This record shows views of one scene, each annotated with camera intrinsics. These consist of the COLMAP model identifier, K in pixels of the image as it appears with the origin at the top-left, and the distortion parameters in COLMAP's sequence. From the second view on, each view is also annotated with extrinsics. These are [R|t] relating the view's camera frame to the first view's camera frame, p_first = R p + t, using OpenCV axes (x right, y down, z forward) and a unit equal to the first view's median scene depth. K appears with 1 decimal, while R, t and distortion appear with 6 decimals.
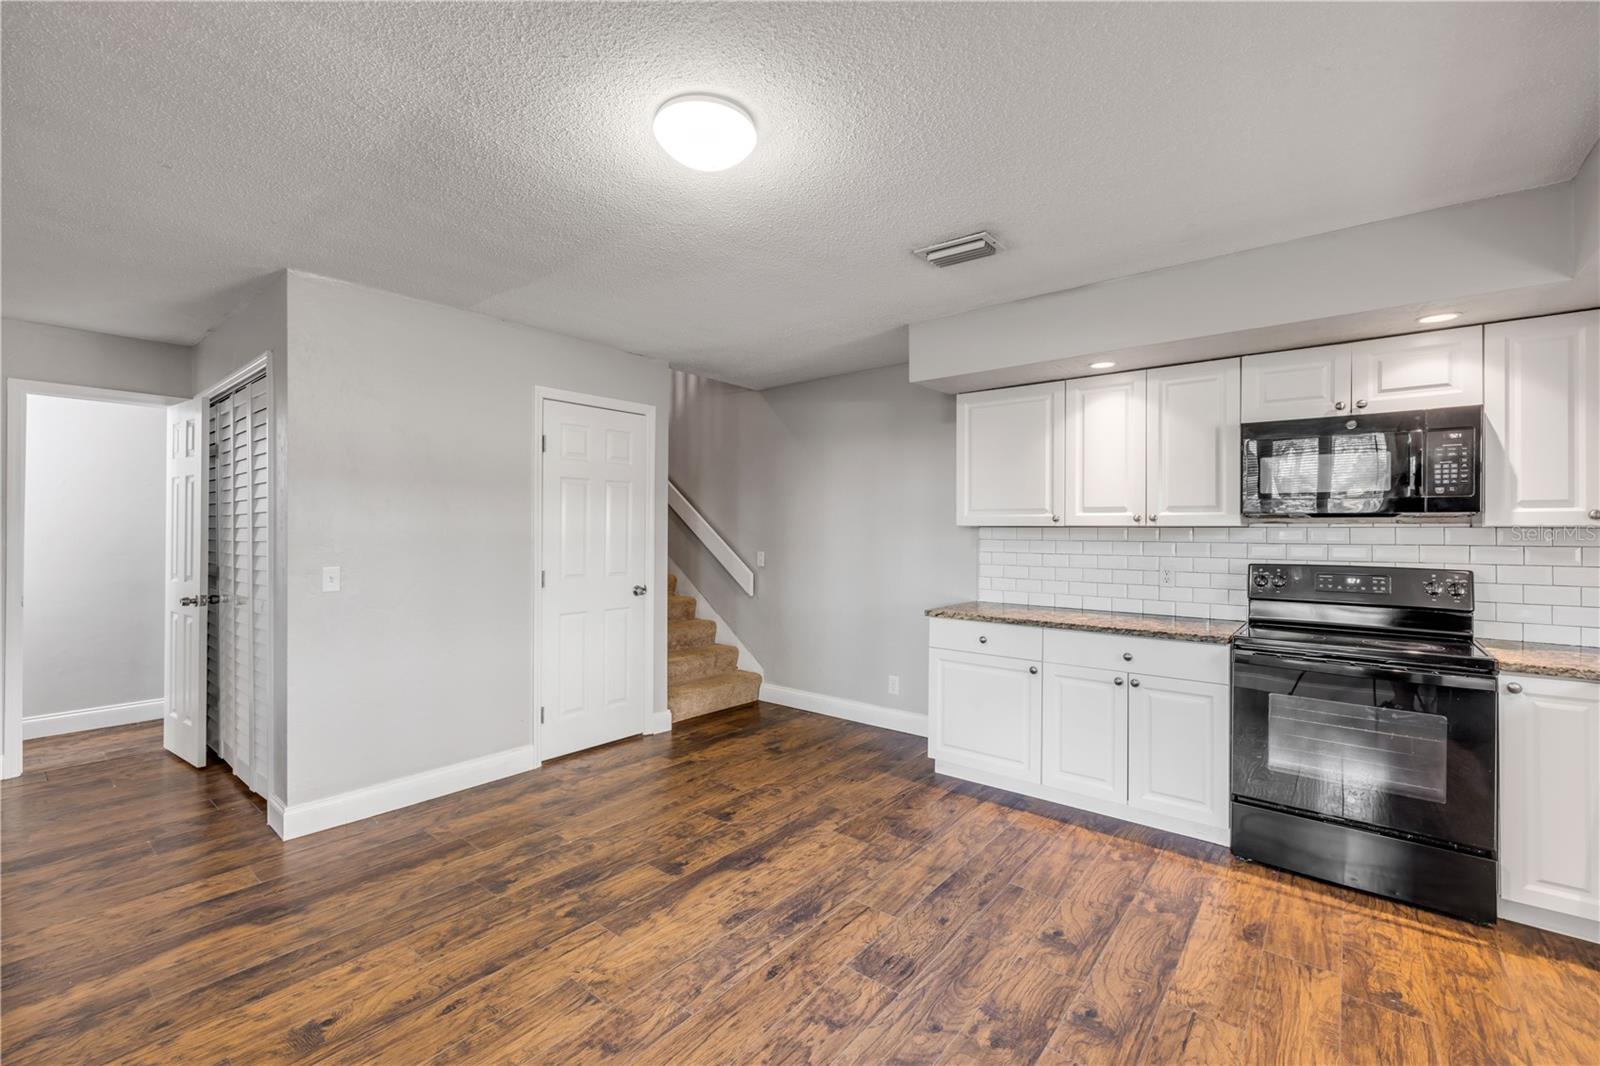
lens RADIAL K [[668.1, 0, 792.5], [0, 668.1, 533.6], [0, 0, 1]] dist [-0.002741, -0.000207]
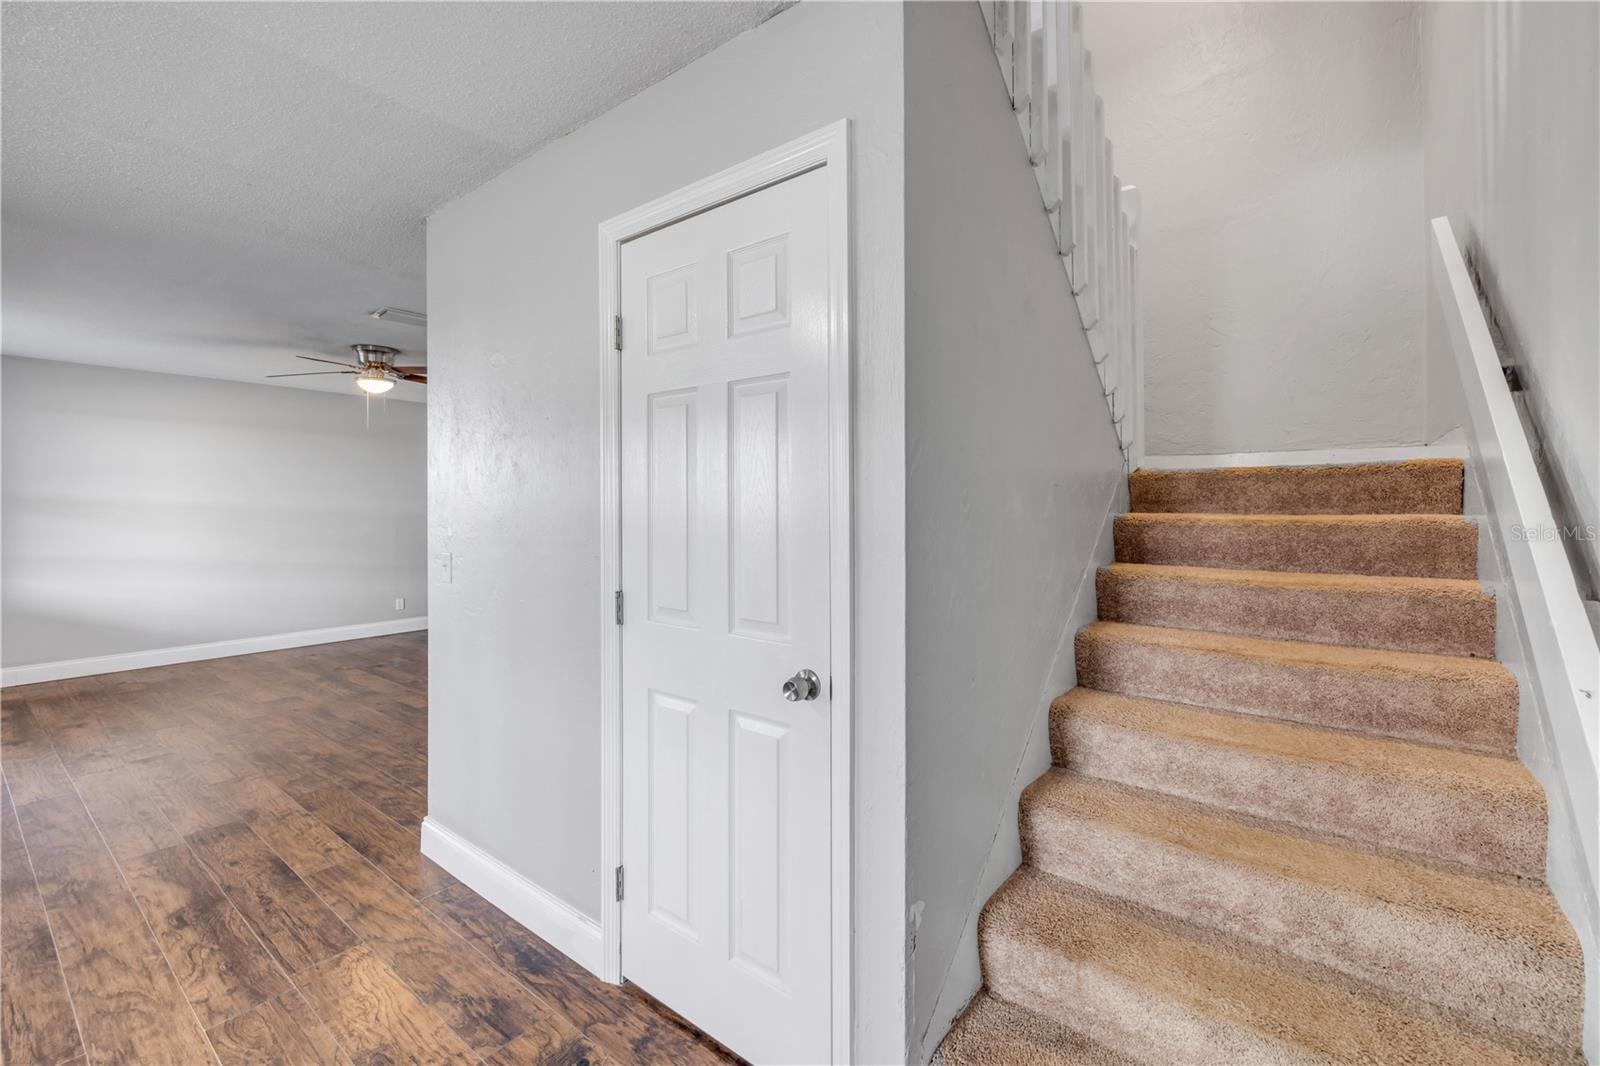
lens RADIAL K [[668.1, 0, 759.8], [0, 668.1, 502.6], [0, 0, 1]] dist [-0.002741, -0.000207]
pose [[0.021916, -0.011818, -0.999690, 0.189842], [-0.000093, 0.999930, -0.011823, -0.004624], [0.999760, 0.000353, 0.021913, 1.702099]]
